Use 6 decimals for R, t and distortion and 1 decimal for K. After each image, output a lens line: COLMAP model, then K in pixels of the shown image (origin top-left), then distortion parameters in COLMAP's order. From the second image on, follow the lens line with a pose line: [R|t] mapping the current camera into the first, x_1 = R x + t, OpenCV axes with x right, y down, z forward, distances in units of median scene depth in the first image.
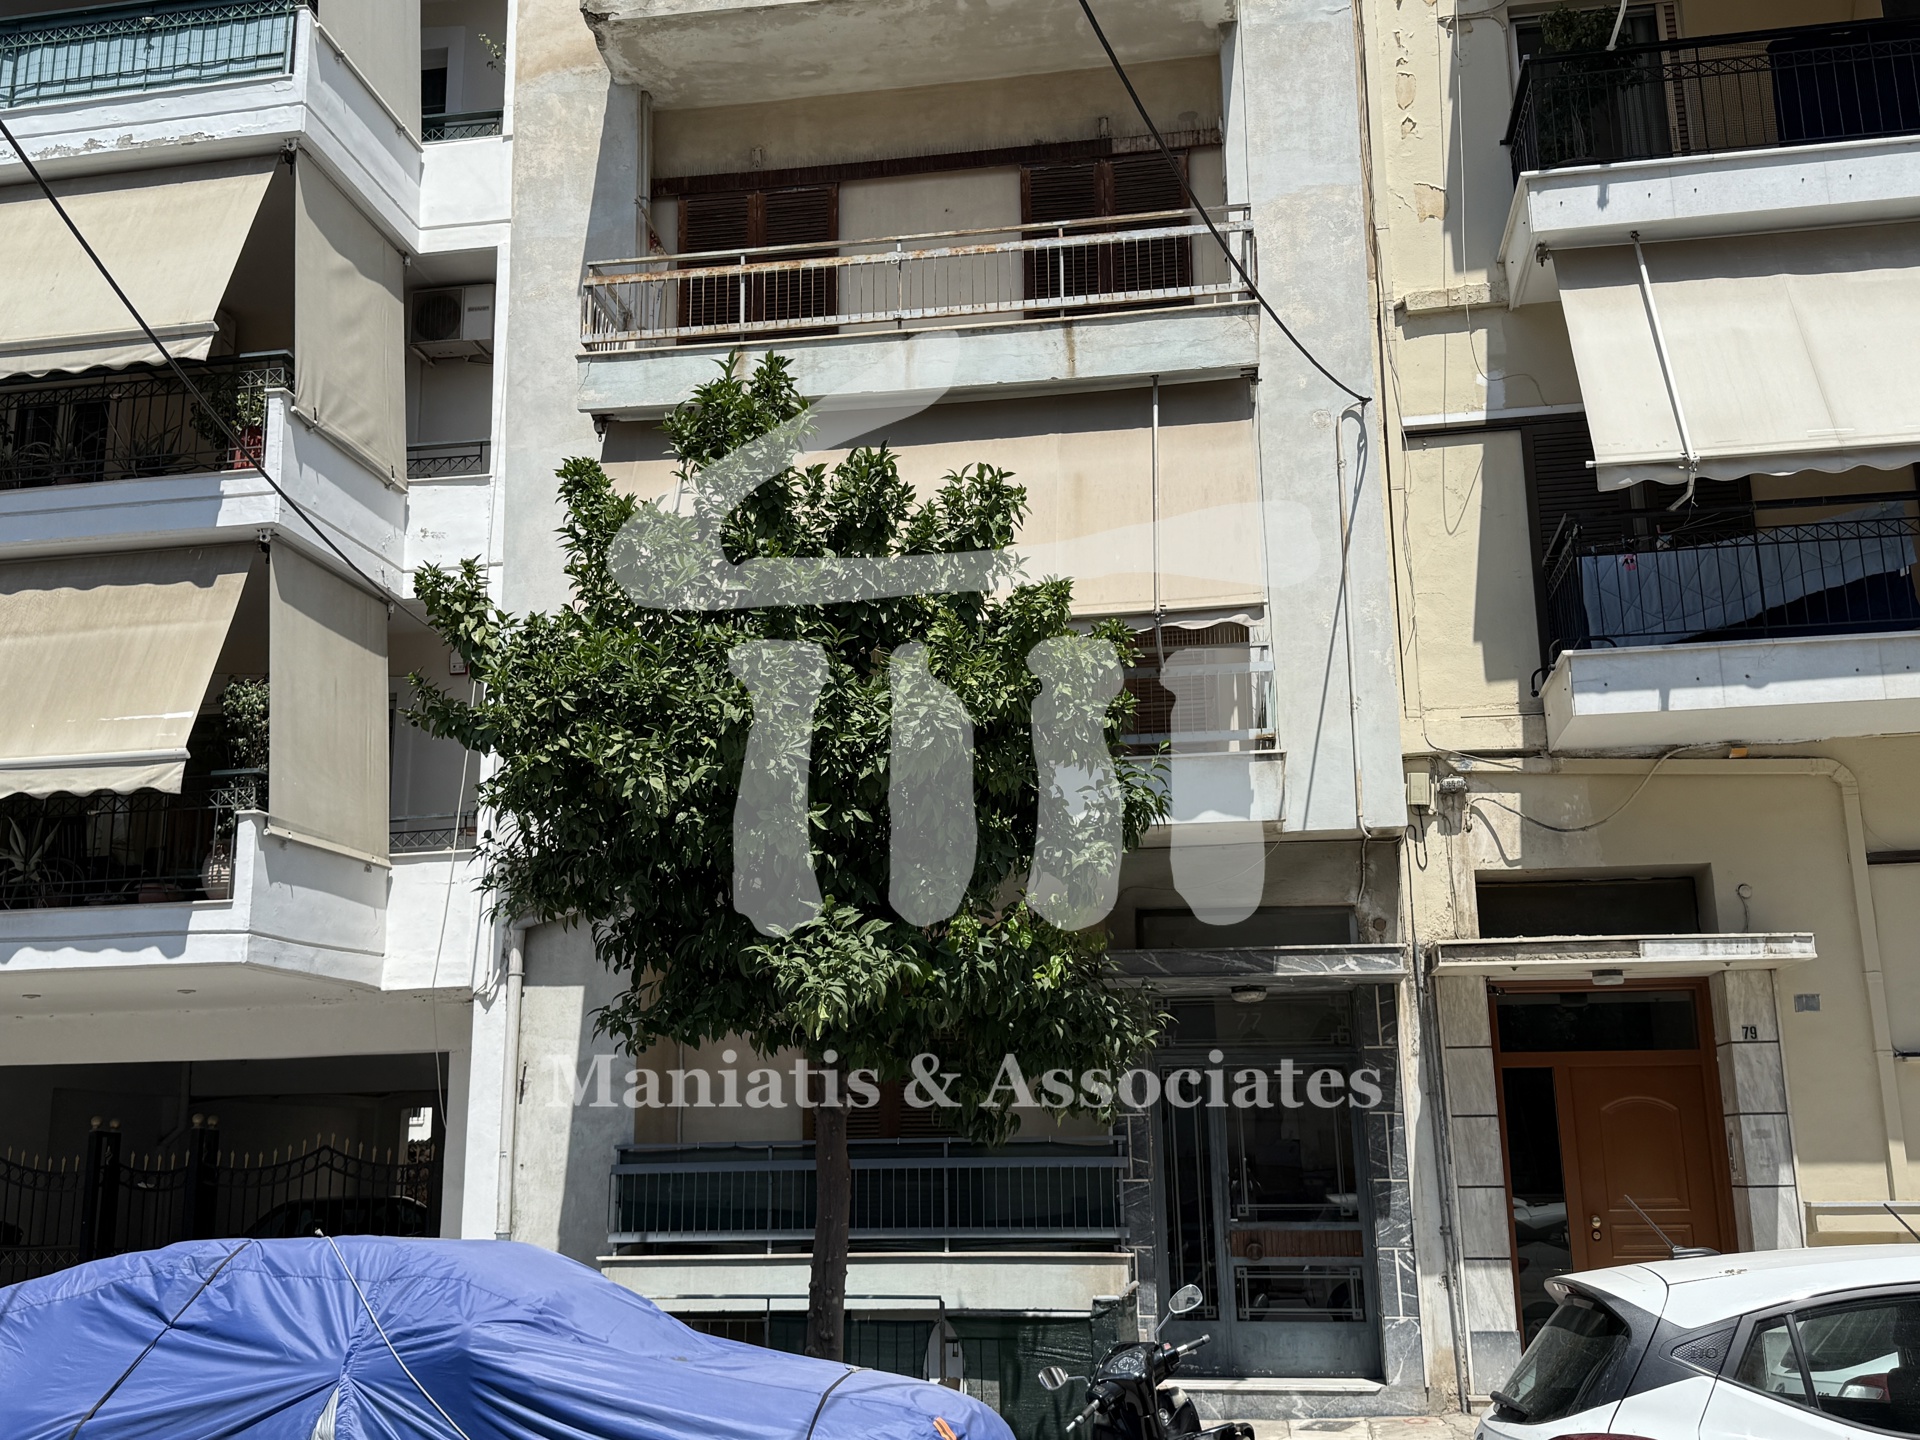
lens RADIAL K [[1879.2, 0, 942.8], [0, 1879.2, 700.5], [0, 0, 1]] dist [0.205209, -0.457789]
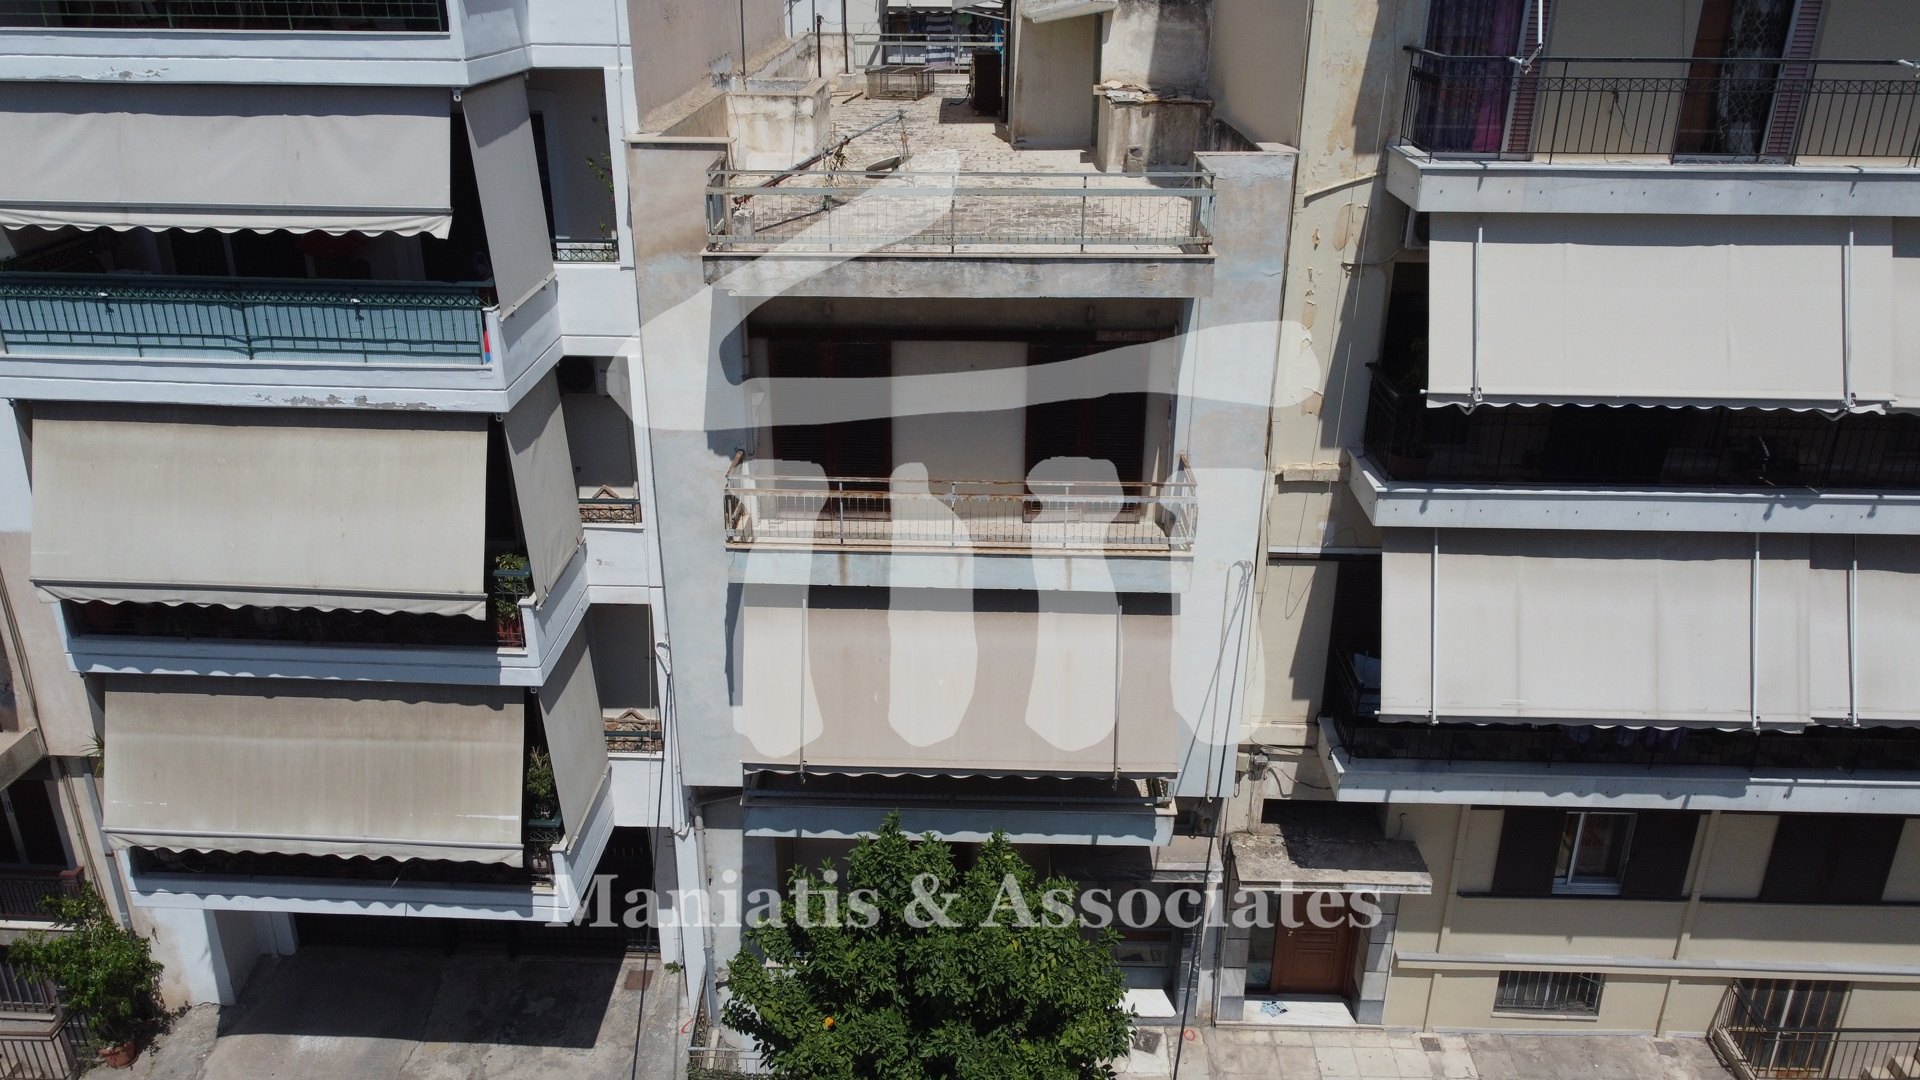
lens RADIAL K [[1450.5, 0, 961.3], [0, 1450.5, 543.2], [0, 0, 1]] dist [0.005150, -0.006848]
pose [[0.989892, -0.036128, 0.137147, -0.172331], [-0.053939, 0.798443, 0.599650, -0.883130], [-0.131168, -0.600986, 0.788423, 0.120693]]
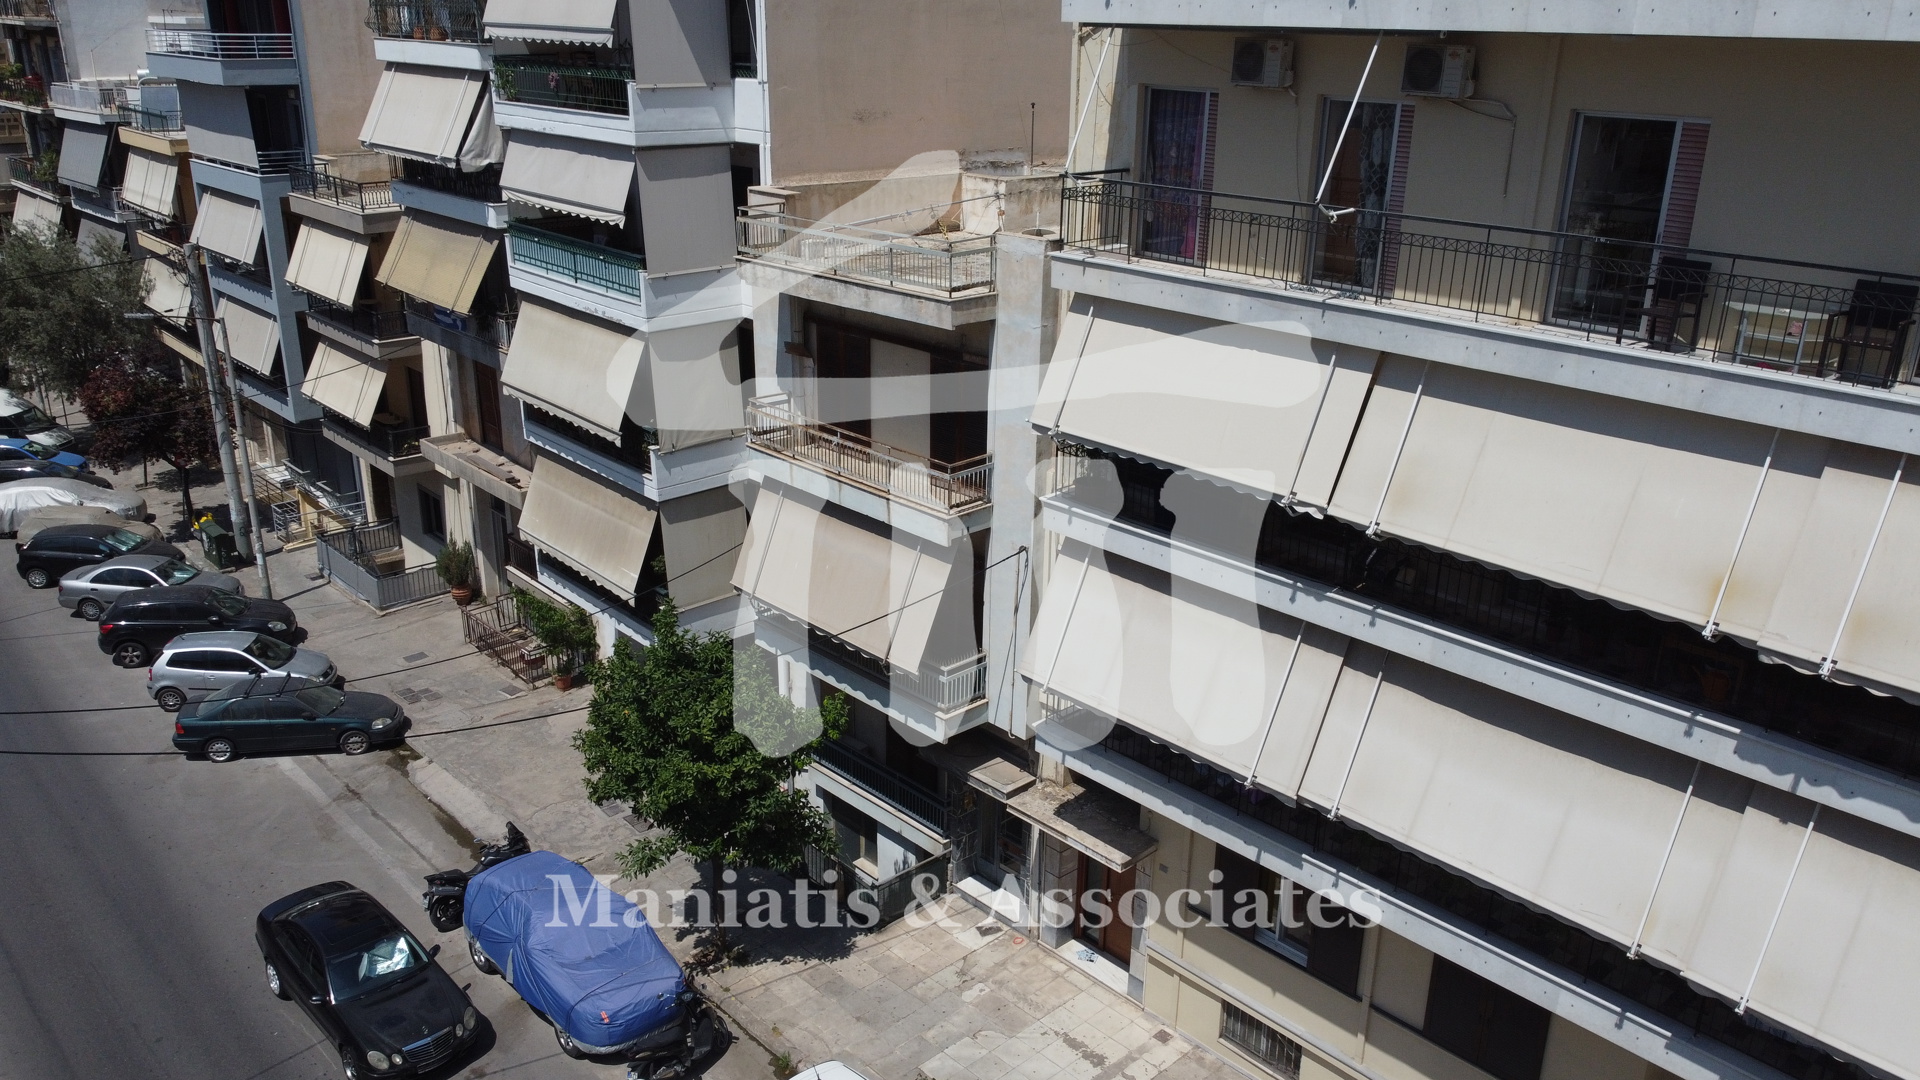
lens RADIAL K [[1450.5, 0, 961.3], [0, 1450.5, 543.2], [0, 0, 1]] dist [0.005150, -0.006848]
pose [[0.793546, 0.233349, -0.561990, 1.054036], [0.121493, 0.844199, 0.522079, -0.992757], [0.596258, -0.482572, 0.641561, -0.015847]]
